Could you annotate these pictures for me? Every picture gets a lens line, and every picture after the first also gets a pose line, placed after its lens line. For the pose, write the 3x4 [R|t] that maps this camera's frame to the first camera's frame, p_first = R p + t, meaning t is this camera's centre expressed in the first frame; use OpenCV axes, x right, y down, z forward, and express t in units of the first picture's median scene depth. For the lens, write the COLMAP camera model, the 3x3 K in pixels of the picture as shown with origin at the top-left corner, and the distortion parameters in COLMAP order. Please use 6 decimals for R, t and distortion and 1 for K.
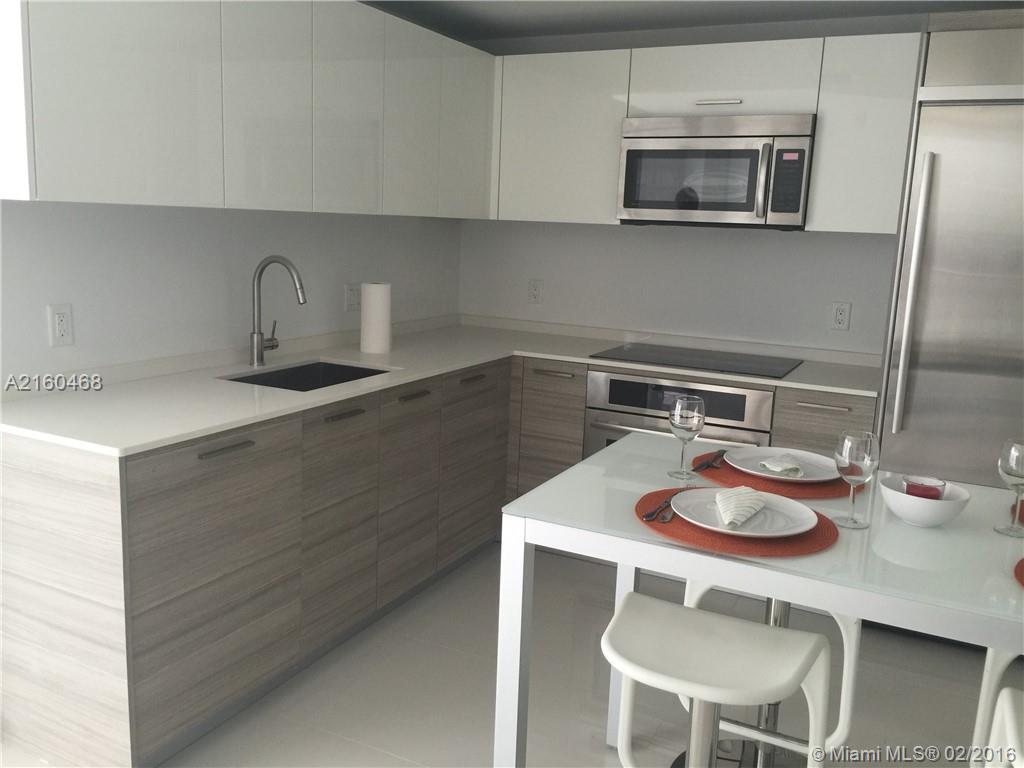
lens RADIAL K [[864.5, 0, 511.2], [0, 864.5, 382.3], [0, 0, 1]] dist [0.090149, 0.002829]
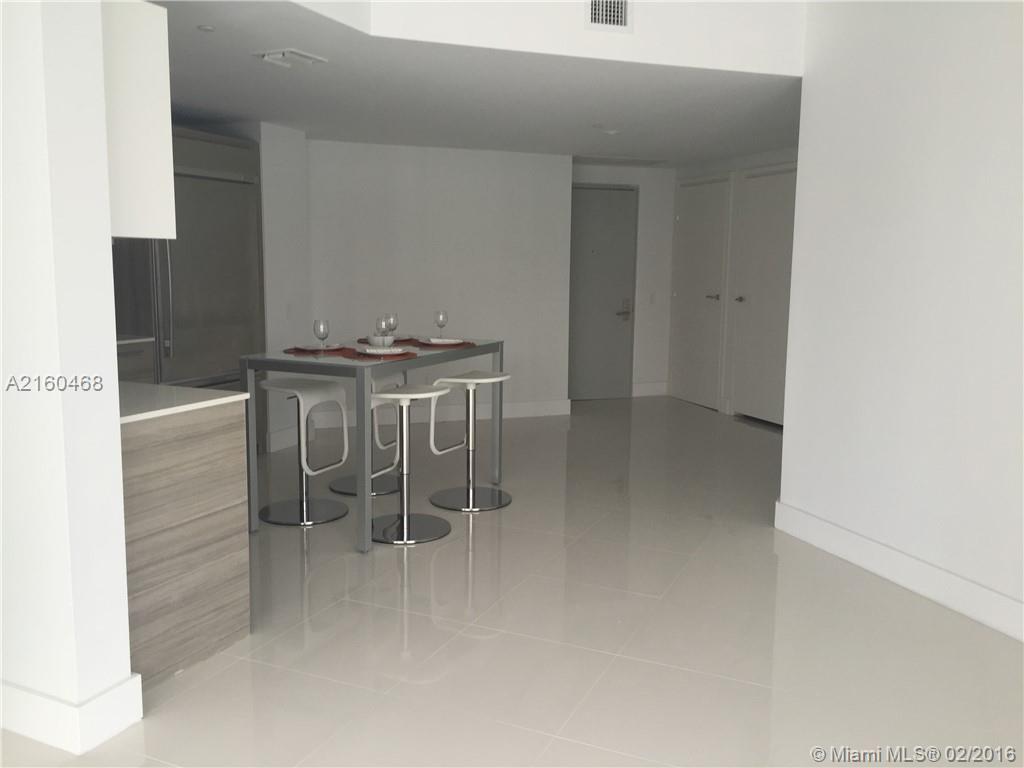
lens RADIAL K [[864.5, 0, 511.2], [0, 864.5, 385.4], [0, 0, 1]] dist [0.090149, 0.002829]
pose [[-0.065040, -0.178227, 0.981838, -1.820857], [0.173384, 0.966936, 0.187007, -0.134487], [-0.982704, 0.182398, -0.031988, 0.525417]]
